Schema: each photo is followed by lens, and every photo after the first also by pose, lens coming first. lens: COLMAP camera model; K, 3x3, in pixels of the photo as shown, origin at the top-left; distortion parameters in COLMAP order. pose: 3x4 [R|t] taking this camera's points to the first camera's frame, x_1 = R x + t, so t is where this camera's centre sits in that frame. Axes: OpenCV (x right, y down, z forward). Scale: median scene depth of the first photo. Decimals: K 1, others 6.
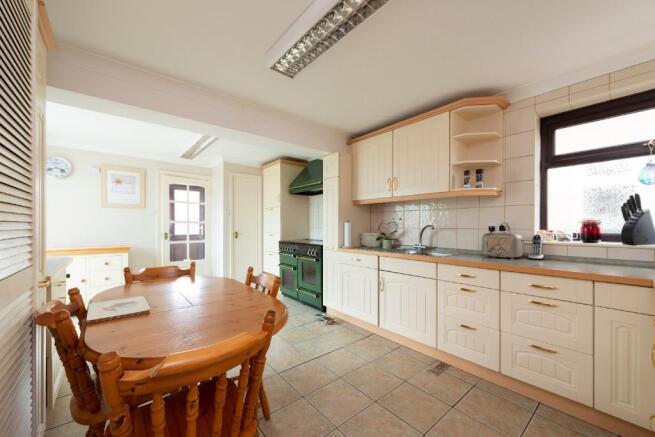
lens RADIAL K [[256.1, 0, 327.7], [0, 256.1, 223.2], [0, 0, 1]] dist [0.002211, 0.000130]
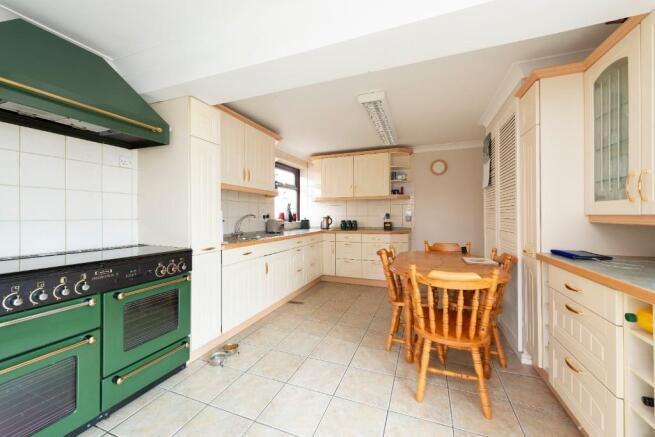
lens RADIAL K [[256.1, 0, 327.2], [0, 256.1, 216.1], [0, 0, 1]] dist [0.002211, 0.000130]
pose [[-0.489355, -0.000012, 0.872084, -0.922890], [-0.003757, 0.999991, -0.002095, 0.018282], [-0.872076, -0.004301, -0.489351, 1.392818]]
